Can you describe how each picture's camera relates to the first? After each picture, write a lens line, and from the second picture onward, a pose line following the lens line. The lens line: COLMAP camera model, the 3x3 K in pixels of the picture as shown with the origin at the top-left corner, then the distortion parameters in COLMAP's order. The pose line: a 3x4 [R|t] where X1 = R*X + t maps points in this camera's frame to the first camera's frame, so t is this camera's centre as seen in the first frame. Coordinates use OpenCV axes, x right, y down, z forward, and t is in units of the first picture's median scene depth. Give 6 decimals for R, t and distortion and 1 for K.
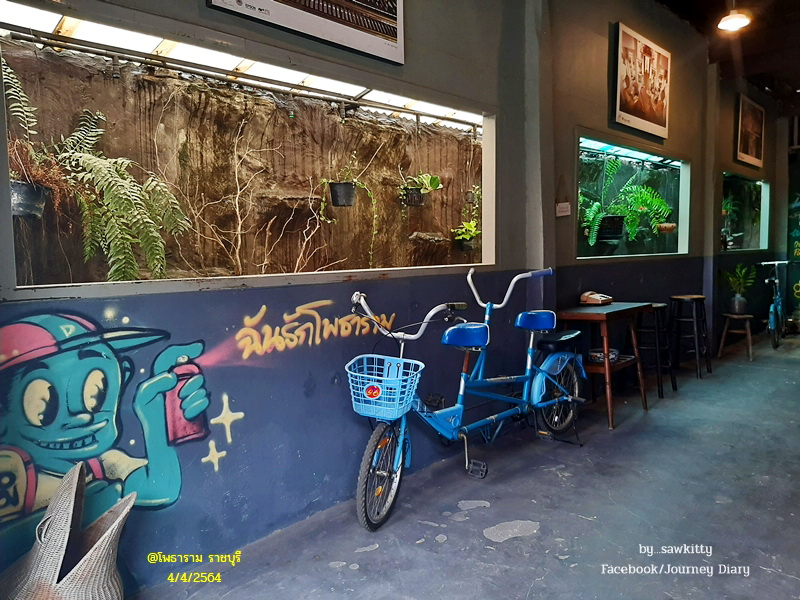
lens RADIAL K [[621.7, 0, 408.9], [0, 621.7, 301.5], [0, 0, 1]] dist [0.084550, -0.158062]
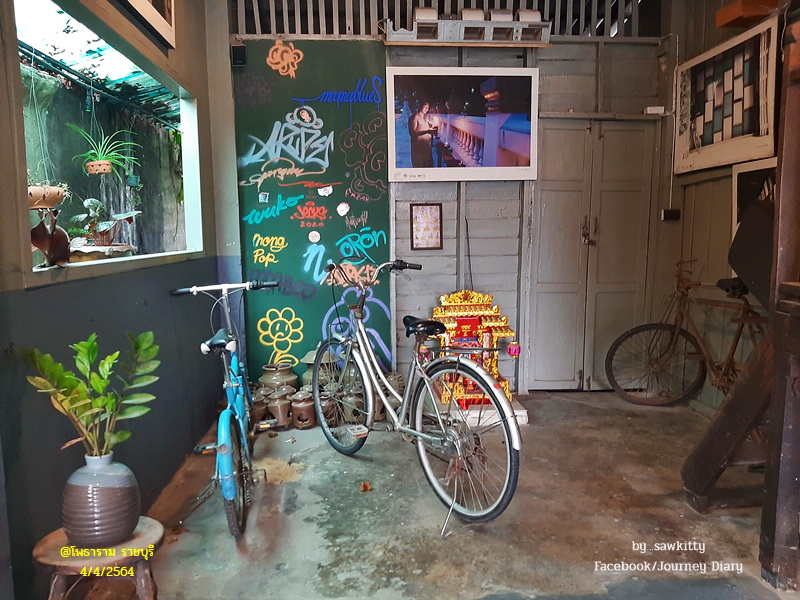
lens RADIAL K [[621.7, 0, 408.9], [0, 621.7, 301.5], [0, 0, 1]] dist [0.084550, -0.158062]
pose [[0.678238, -0.072692, 0.731238, 0.352122], [0.058113, 0.997285, 0.045238, -0.061142], [-0.732541, 0.011812, 0.680621, 0.607662]]
